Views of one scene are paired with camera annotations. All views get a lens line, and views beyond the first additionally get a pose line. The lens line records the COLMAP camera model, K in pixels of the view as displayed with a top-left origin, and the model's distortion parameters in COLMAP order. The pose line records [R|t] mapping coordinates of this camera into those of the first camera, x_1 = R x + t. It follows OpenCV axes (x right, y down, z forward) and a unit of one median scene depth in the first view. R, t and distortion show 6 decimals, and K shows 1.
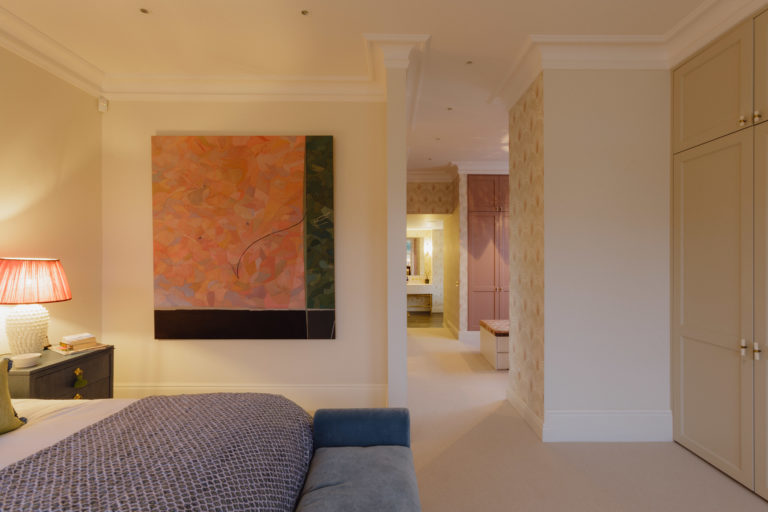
lens RADIAL K [[371.5, 0, 381.7], [0, 371.5, 255.9], [0, 0, 1]] dist [0.003840, 0.003368]
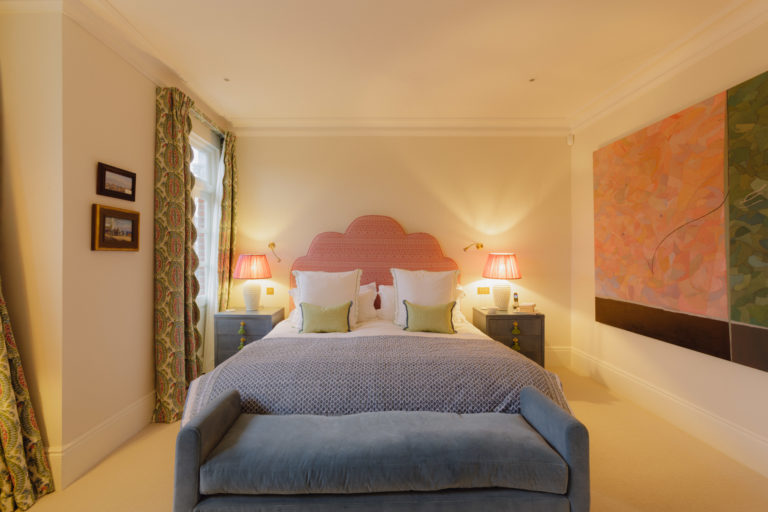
lens RADIAL K [[349.7, 0, 379.7], [0, 349.7, 254.5], [0, 0, 1]] dist [0.001752, 0.000148]
pose [[0.011058, 0.000447, -0.999939, 0.502386], [0.007098, 0.999975, 0.000526, 0.004231], [0.999914, -0.007104, 0.011054, 0.289984]]
